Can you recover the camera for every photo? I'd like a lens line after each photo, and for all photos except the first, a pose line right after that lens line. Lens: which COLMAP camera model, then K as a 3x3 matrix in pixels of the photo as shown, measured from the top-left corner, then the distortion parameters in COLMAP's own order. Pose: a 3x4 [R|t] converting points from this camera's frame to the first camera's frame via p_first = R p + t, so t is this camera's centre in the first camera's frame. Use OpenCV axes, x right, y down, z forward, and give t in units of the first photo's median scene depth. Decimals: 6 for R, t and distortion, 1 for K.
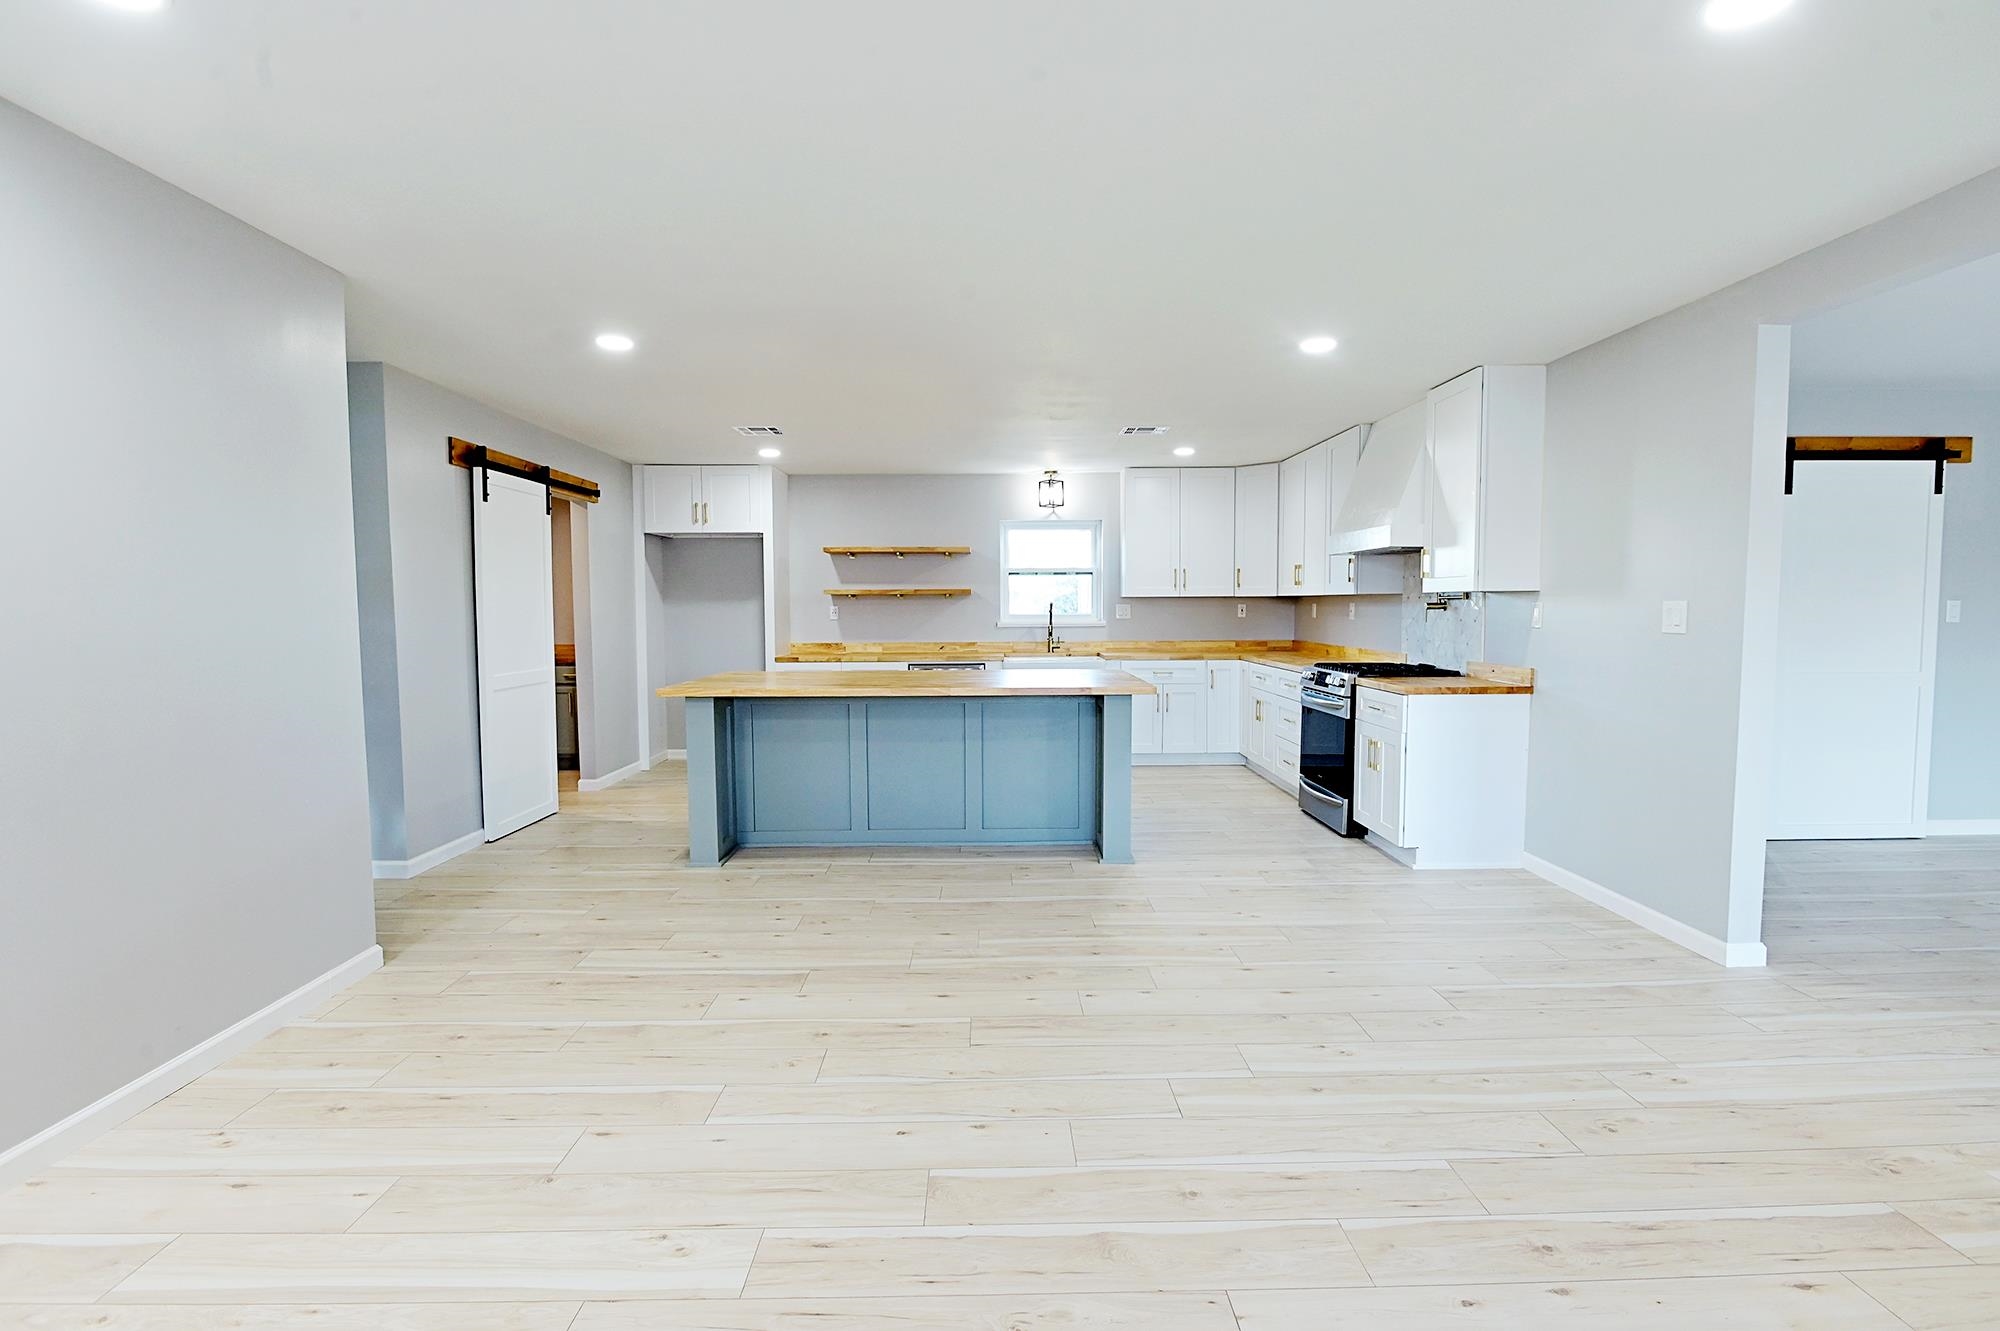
lens RADIAL K [[944.6, 0, 1002.5], [0, 944.6, 669.8], [0, 0, 1]] dist [-0.012162, -0.000419]
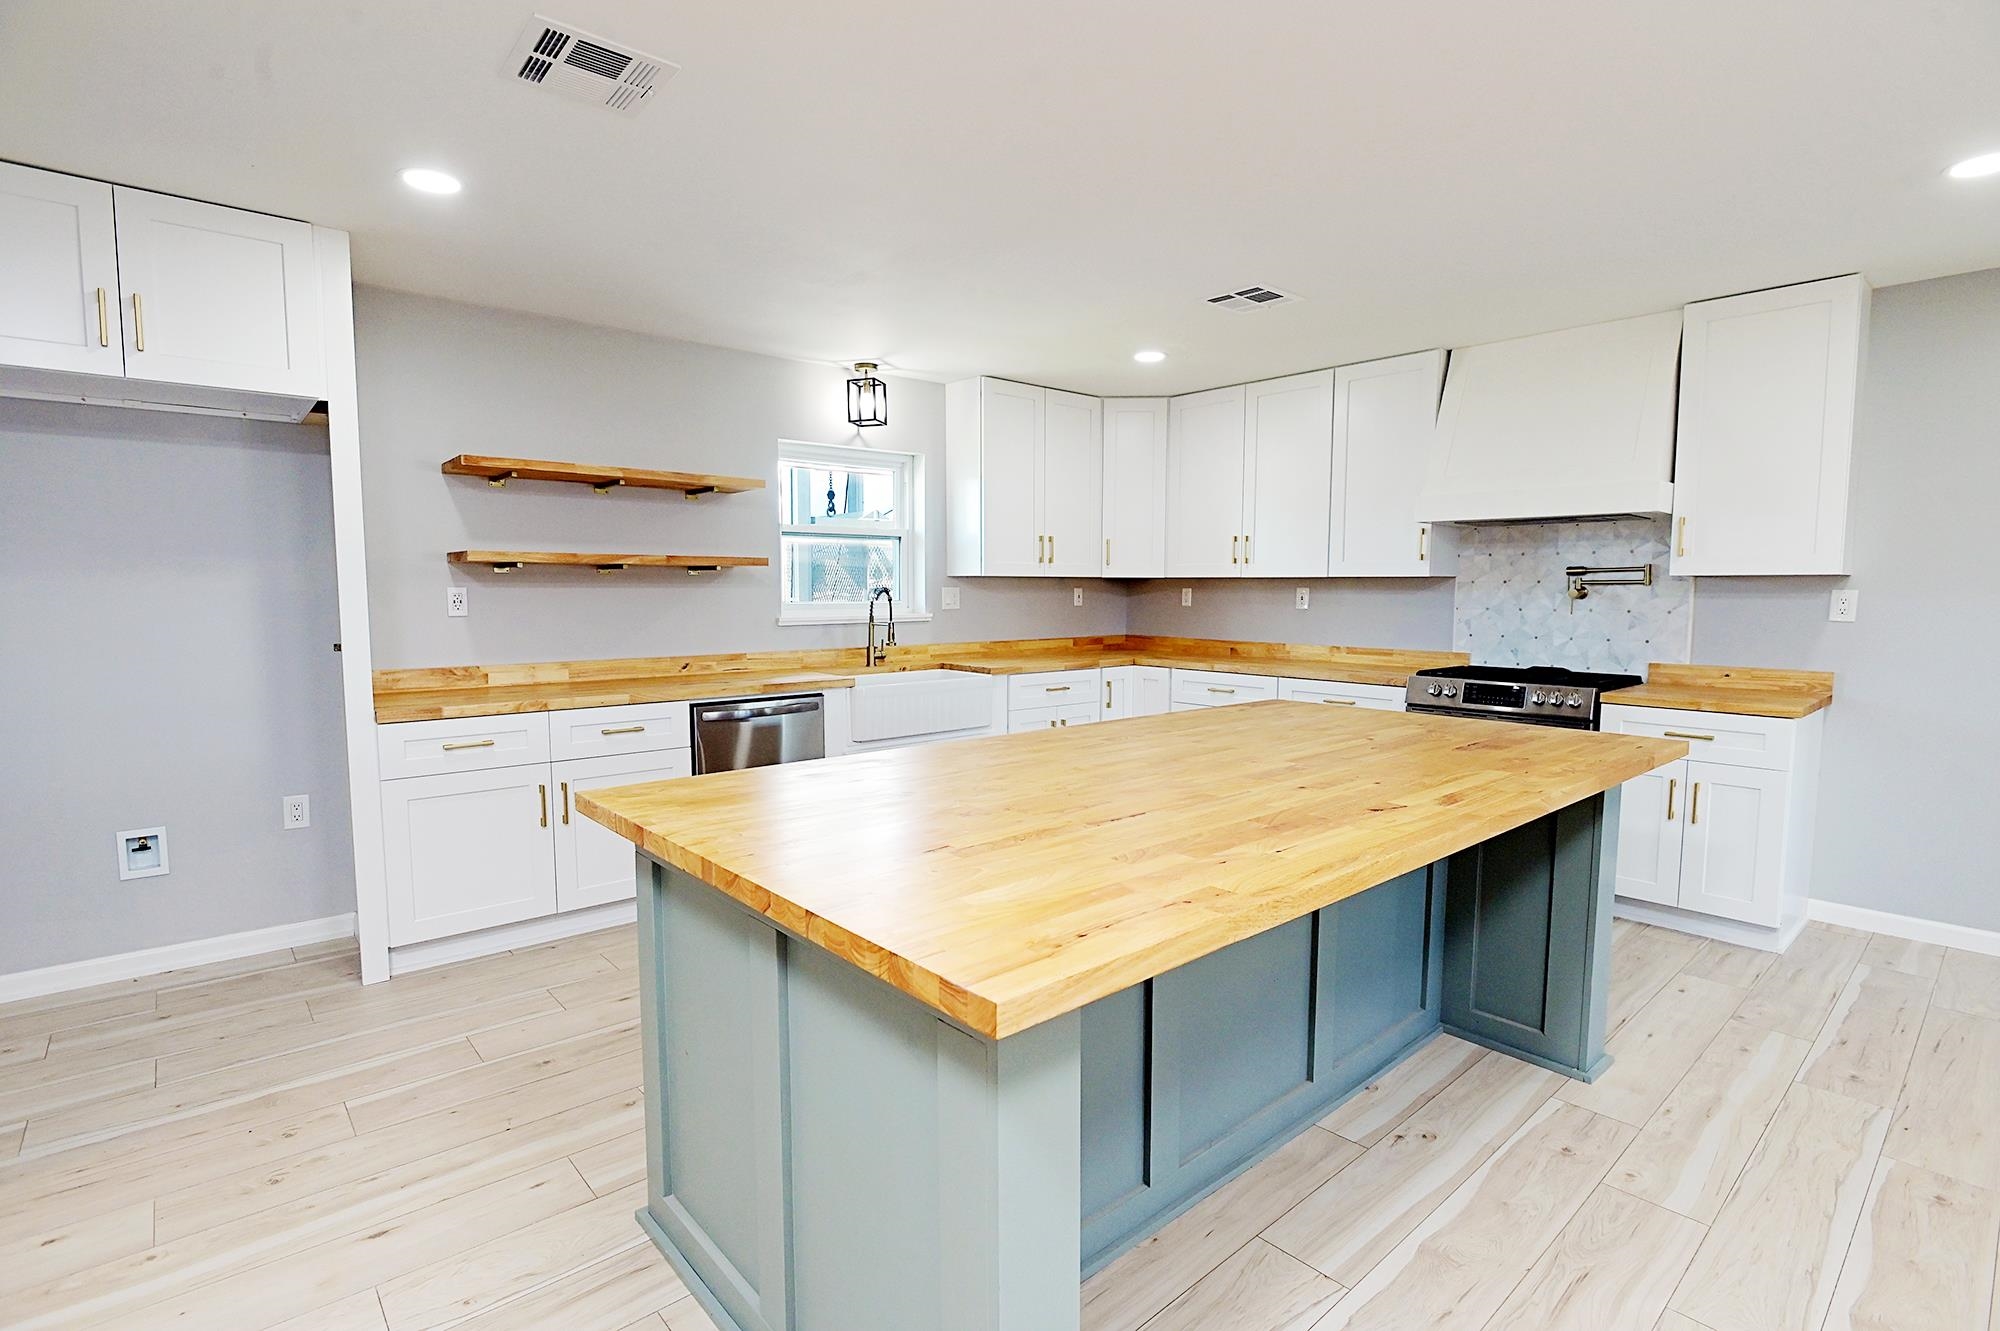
lens RADIAL K [[944.6, 0, 1002.5], [0, 944.6, 669.8], [0, 0, 1]] dist [-0.012162, -0.000419]
pose [[0.758680, -0.049431, 0.649586, -0.279025], [0.037470, 0.998778, 0.032241, -0.032074], [-0.650385, -0.000121, 0.759604, 0.481451]]
